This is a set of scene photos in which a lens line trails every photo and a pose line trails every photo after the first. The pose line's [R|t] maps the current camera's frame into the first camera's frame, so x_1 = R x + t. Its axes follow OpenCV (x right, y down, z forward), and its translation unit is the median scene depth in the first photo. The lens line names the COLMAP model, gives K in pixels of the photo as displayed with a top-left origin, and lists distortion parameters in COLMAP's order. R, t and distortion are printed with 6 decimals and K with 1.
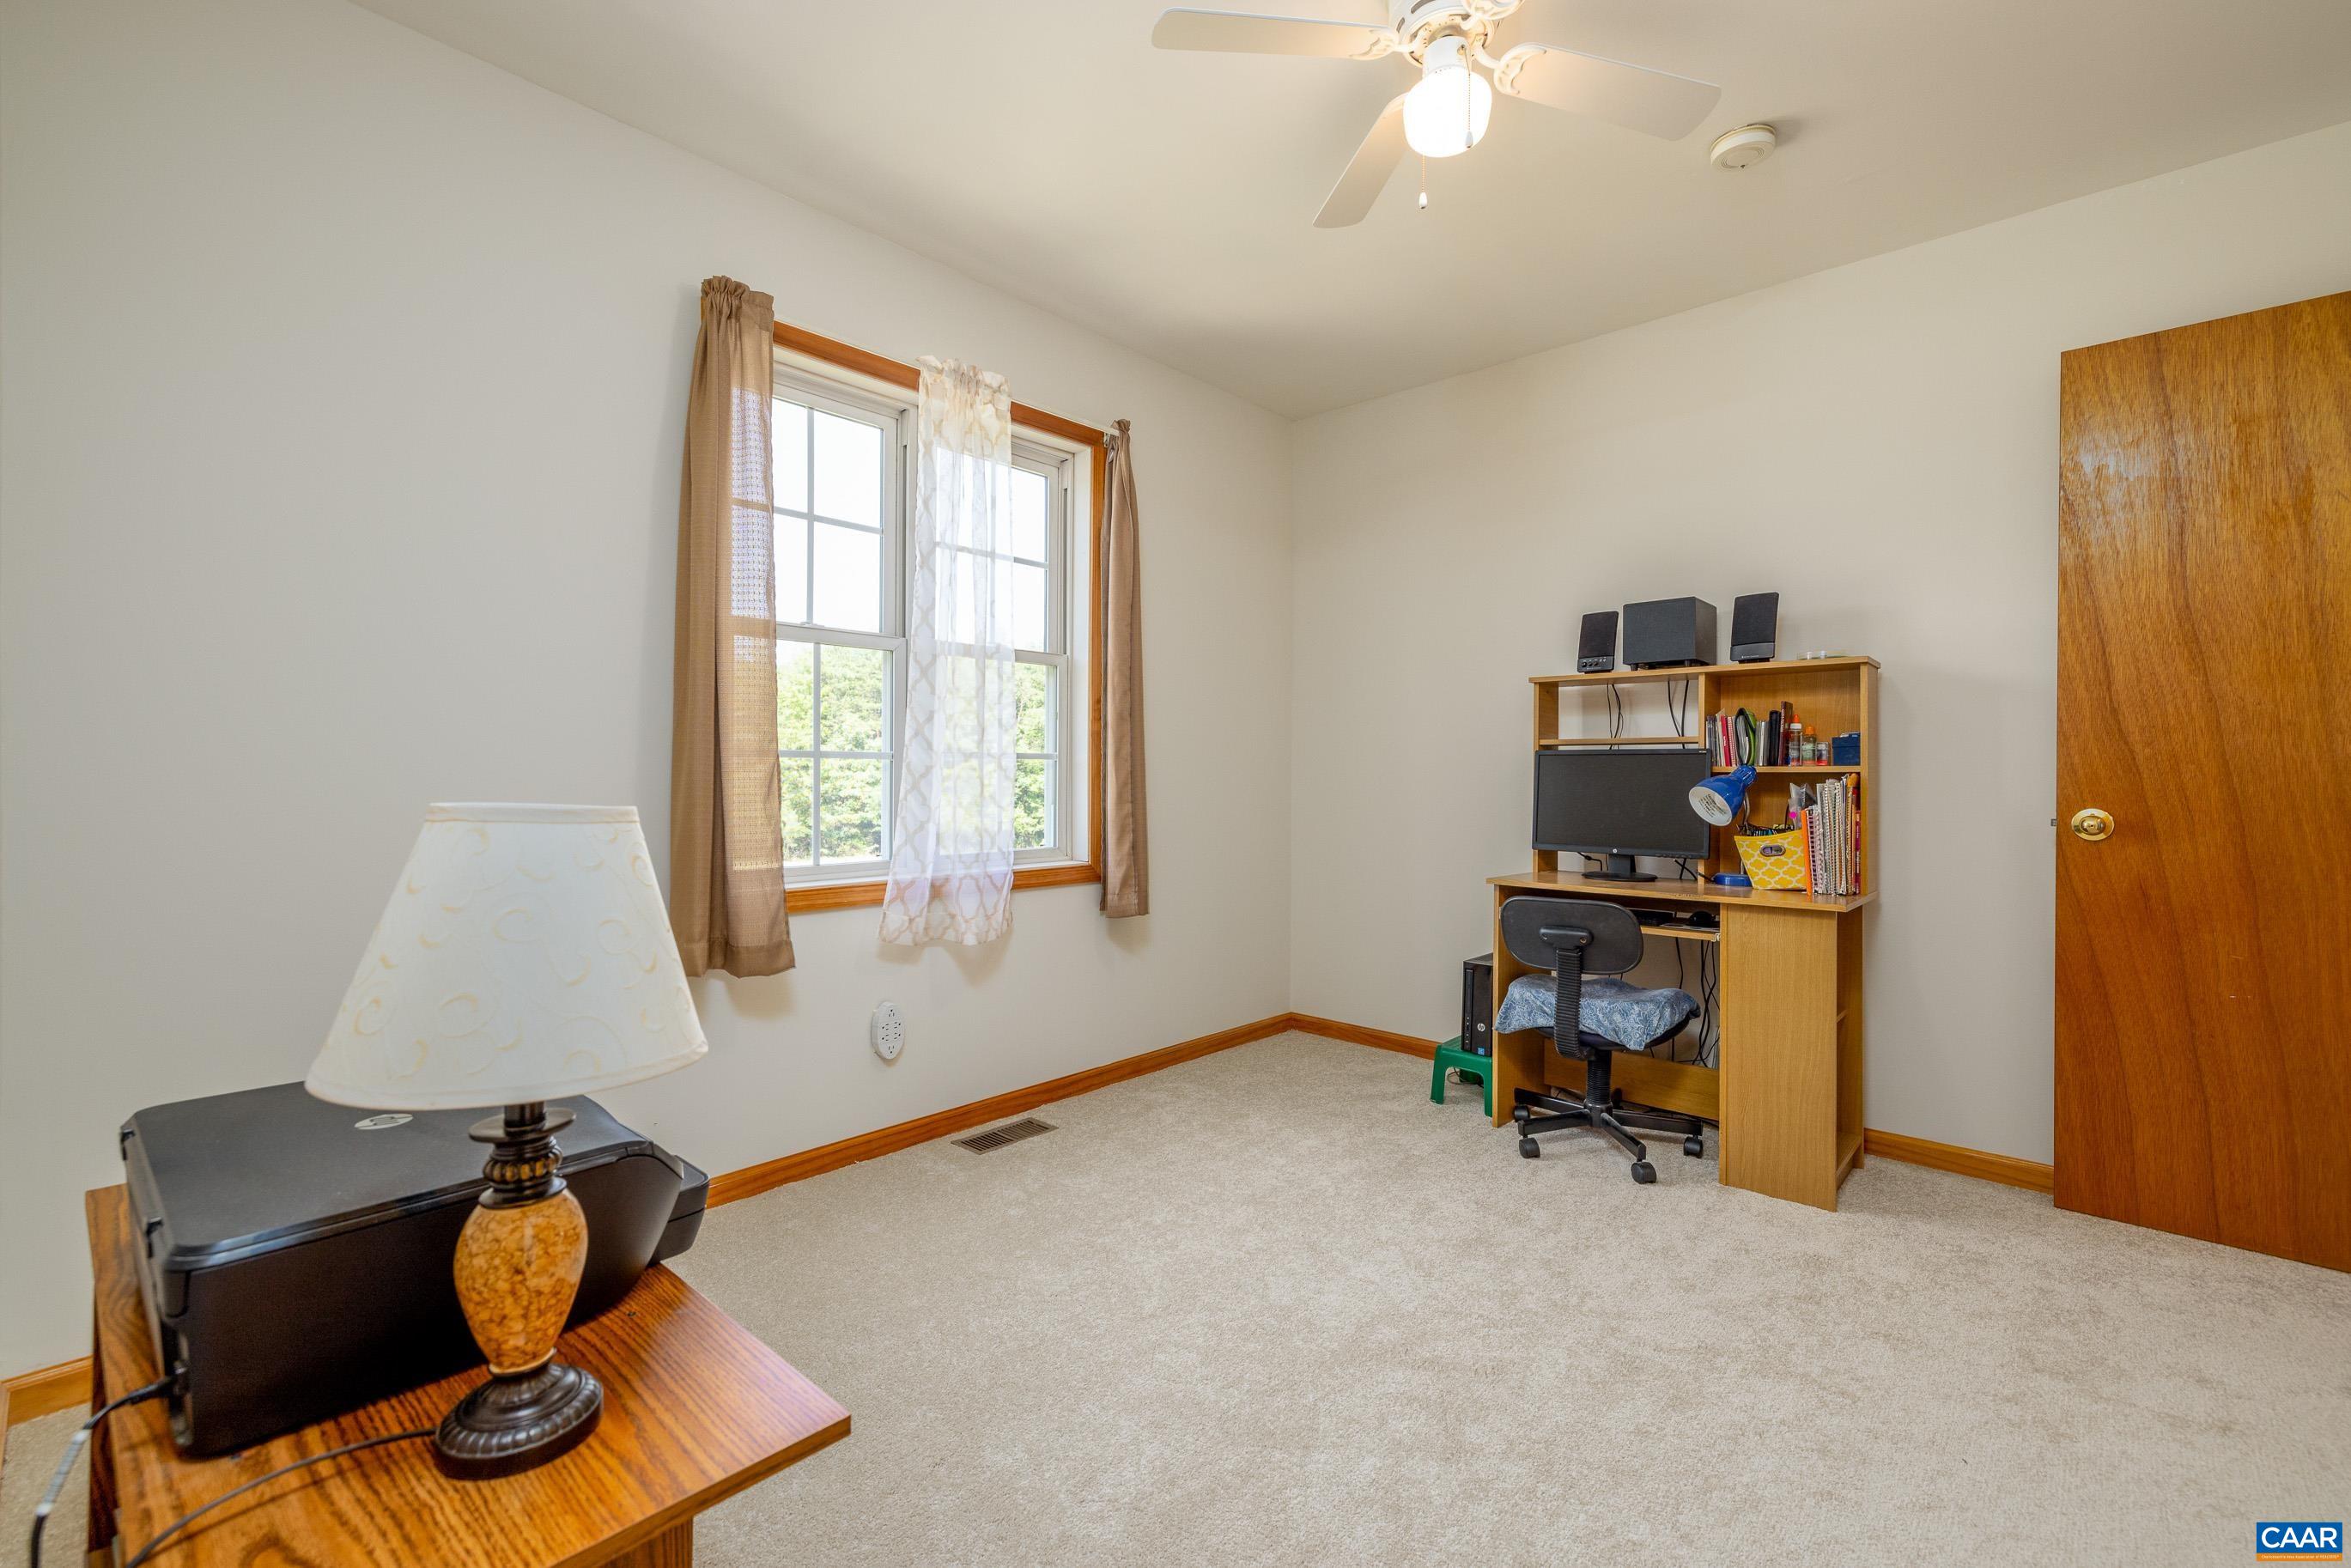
lens RADIAL K [[995.4, 0, 1180.7], [0, 995.4, 774.8], [0, 0, 1]] dist [0.001686, 0.000215]
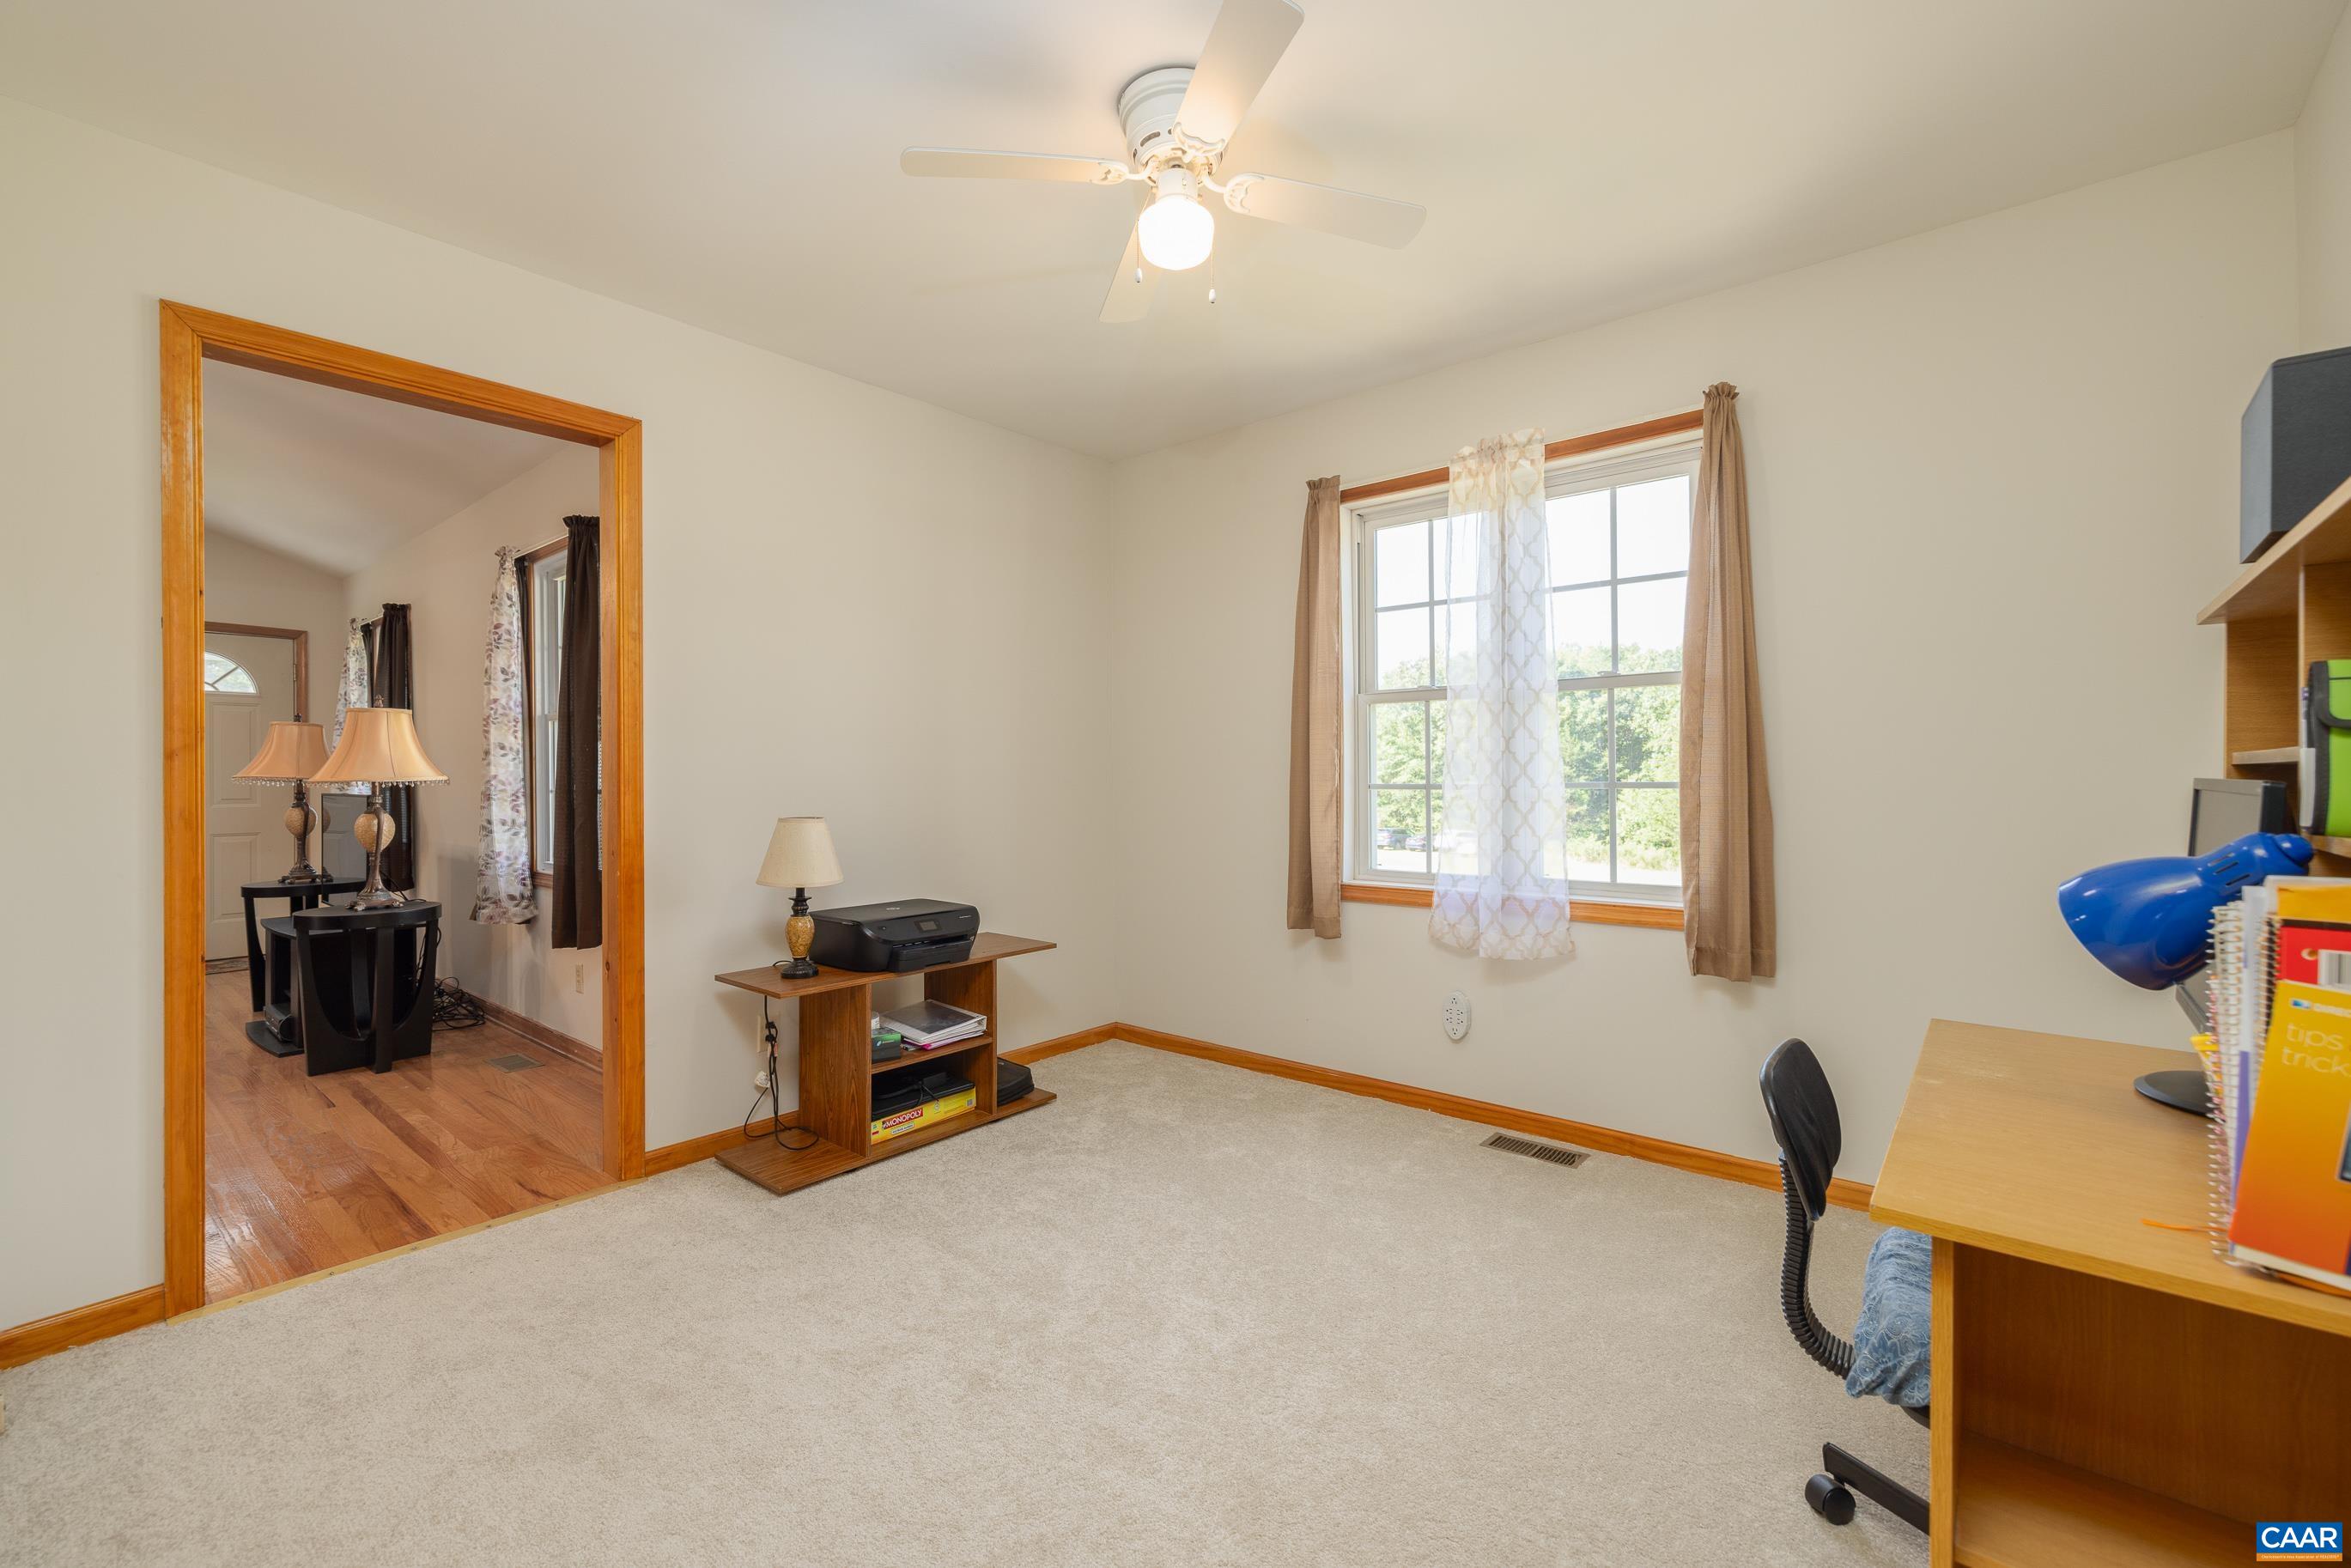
lens RADIAL K [[1000.4, 0, 1202.0], [0, 1000.4, 774.0], [0, 0, 1]] dist [0.001186, 0.000275]
pose [[0.073451, -0.005014, -0.997286, 0.936924], [0.000048, 0.999987, -0.005024, -0.030959], [0.997299, 0.000321, 0.073451, 0.633705]]
